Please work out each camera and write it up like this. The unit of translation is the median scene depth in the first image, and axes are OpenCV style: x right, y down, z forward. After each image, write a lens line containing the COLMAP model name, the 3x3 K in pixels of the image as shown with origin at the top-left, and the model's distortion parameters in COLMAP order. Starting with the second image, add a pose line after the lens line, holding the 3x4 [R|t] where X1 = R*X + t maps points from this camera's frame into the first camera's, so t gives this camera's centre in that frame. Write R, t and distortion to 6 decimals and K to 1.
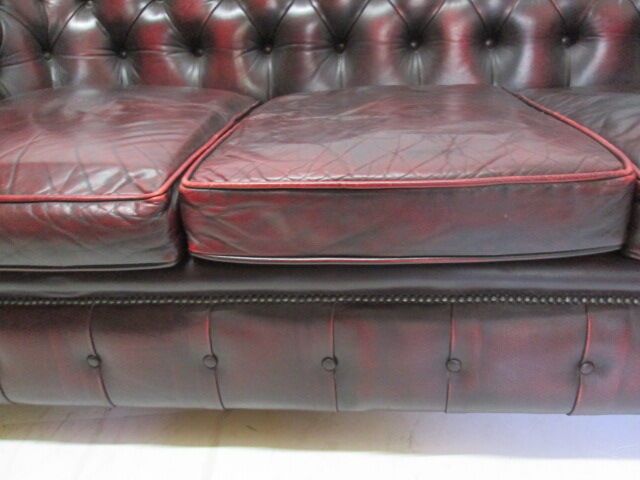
lens RADIAL K [[527.2, 0, 320.0], [0, 527.2, 240.0], [0, 0, 1]] dist [-0.038075, 0.012722]
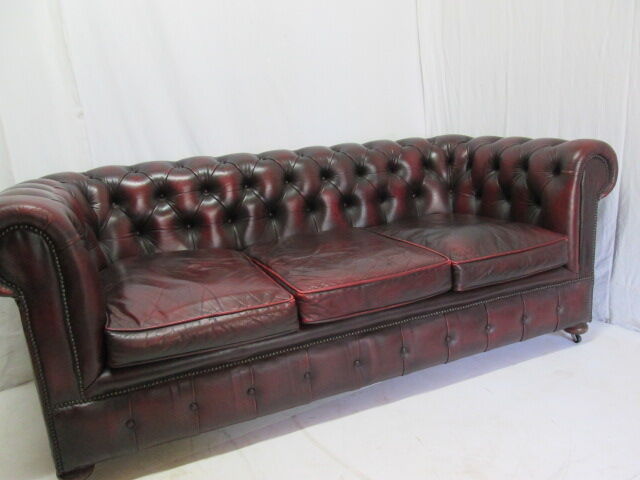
lens RADIAL K [[527.2, 0, 320.0], [0, 527.2, 240.0], [0, 0, 1]] dist [-0.038075, 0.012722]
pose [[0.880952, -0.126333, 0.456030, -1.171995], [0.218565, 0.963380, -0.155336, 0.044434], [-0.419706, 0.236516, 0.876303, -1.114926]]
